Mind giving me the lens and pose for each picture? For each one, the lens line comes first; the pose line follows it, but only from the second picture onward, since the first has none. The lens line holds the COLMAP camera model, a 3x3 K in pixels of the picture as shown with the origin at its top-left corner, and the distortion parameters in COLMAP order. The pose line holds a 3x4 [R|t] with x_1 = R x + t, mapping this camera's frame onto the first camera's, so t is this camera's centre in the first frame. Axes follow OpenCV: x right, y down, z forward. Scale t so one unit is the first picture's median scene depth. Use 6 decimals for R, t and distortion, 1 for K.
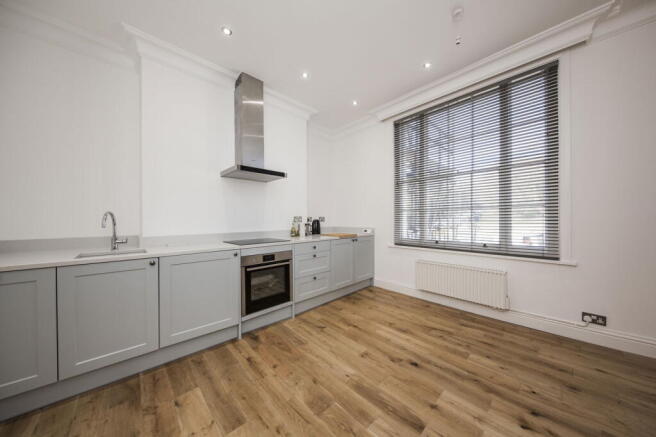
lens RADIAL K [[214.9, 0, 329.9], [0, 214.9, 222.7], [0, 0, 1]] dist [0.012282, -0.000266]
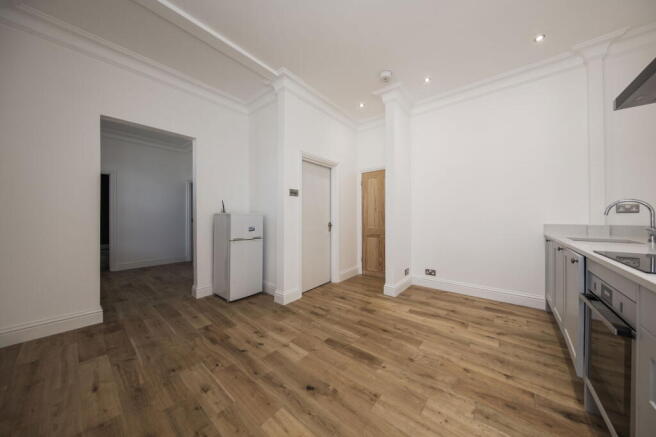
lens RADIAL K [[214.9, 0, 326.7], [0, 214.9, 215.6], [0, 0, 1]] dist [0.012282, -0.000266]
pose [[-0.992869, 0.004423, -0.119129, 0.485757], [0.002689, 0.999888, 0.014711, 0.002217], [0.119181, 0.014286, -0.992770, 2.065066]]
